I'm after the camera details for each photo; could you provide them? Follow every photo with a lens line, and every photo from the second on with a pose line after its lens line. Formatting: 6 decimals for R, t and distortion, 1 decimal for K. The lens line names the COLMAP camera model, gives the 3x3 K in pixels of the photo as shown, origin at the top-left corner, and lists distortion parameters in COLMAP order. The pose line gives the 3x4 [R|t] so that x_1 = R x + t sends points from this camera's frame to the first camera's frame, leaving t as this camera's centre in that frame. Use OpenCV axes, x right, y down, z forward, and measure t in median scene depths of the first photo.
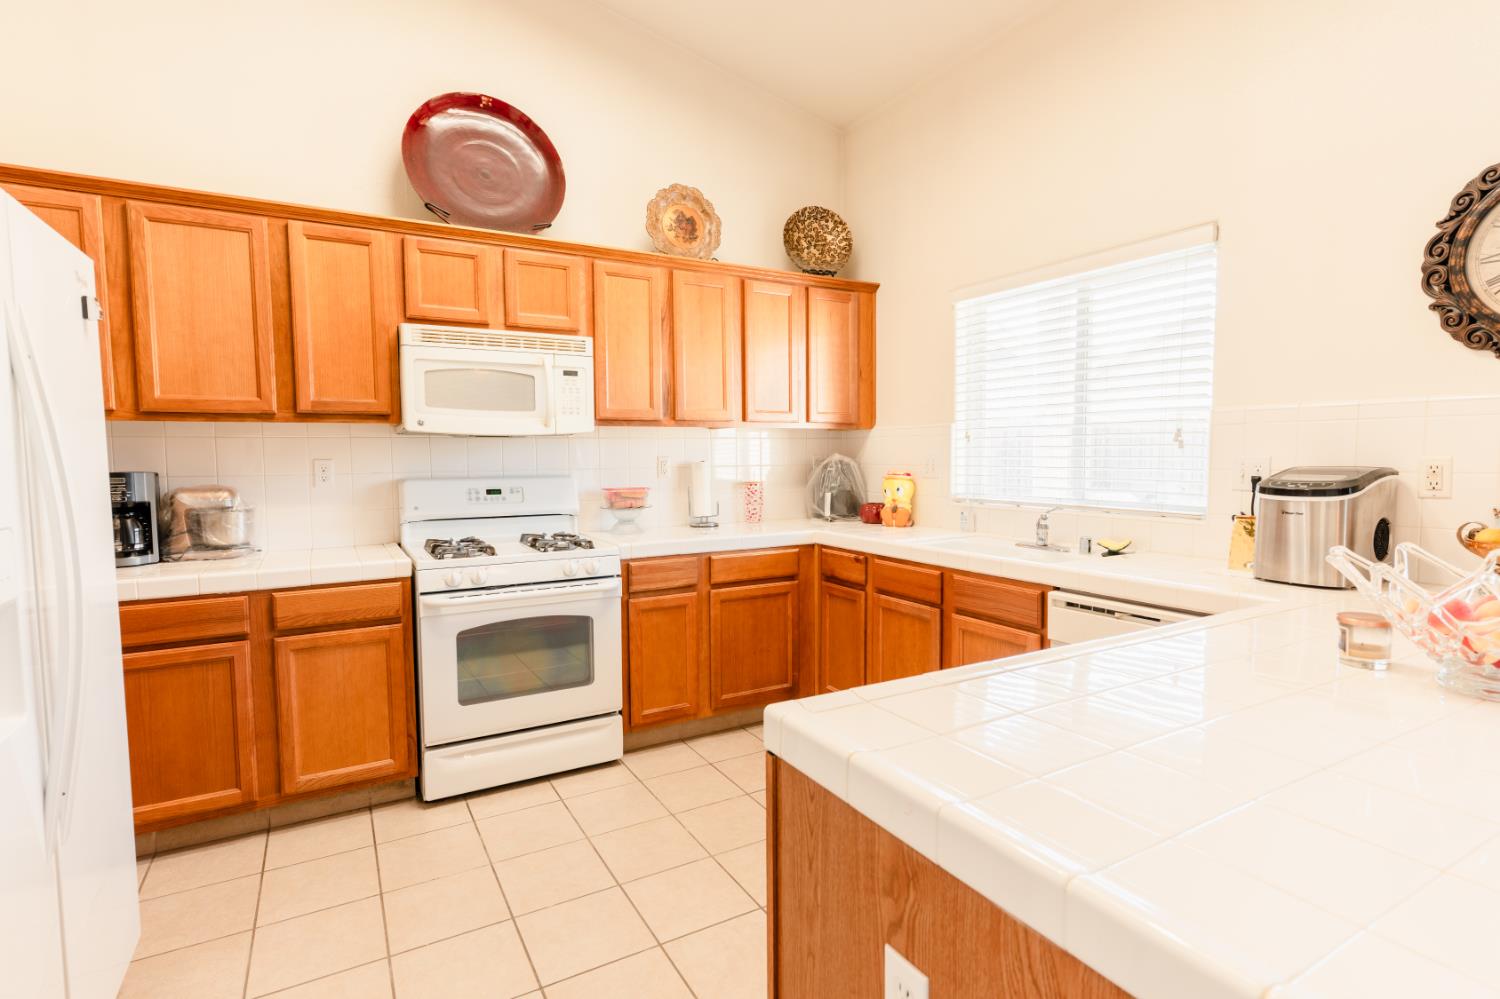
lens RADIAL K [[740.2, 0, 747.5], [0, 740.2, 499.2], [0, 0, 1]] dist [0.011015, -0.000311]
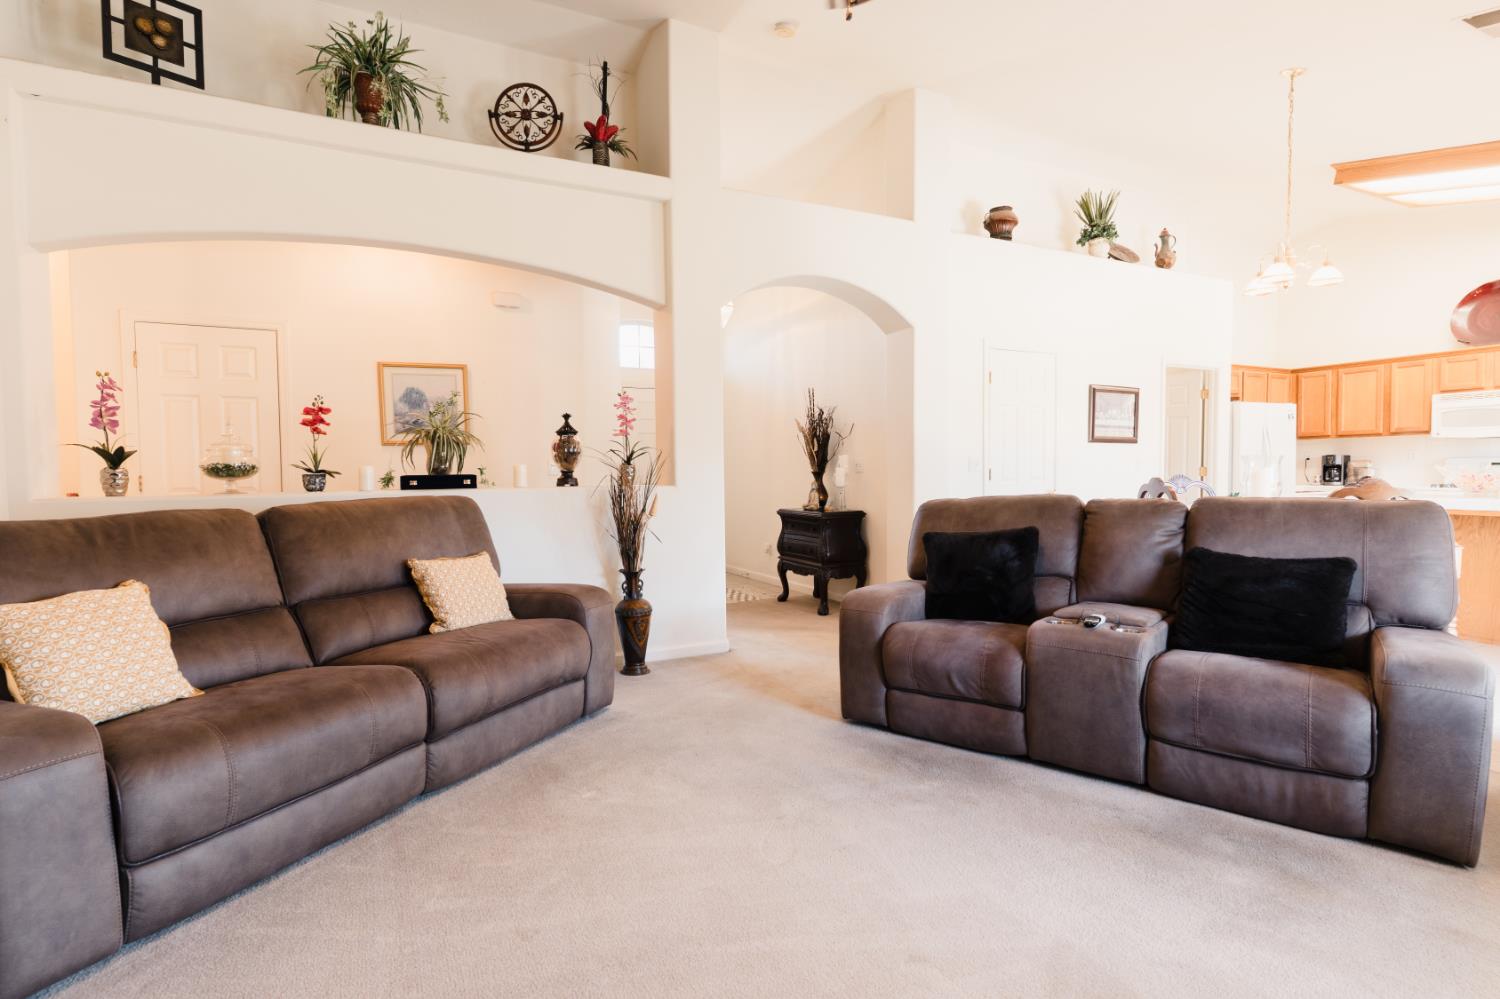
lens RADIAL K [[740.2, 0, 747.6], [0, 740.2, 499.1], [0, 0, 1]] dist [0.011015, -0.000311]
pose [[-0.031414, 0.048777, -0.998316, 2.094085], [-0.054117, 0.997260, 0.050429, 0.109950], [0.998040, 0.055610, -0.028689, -1.190812]]
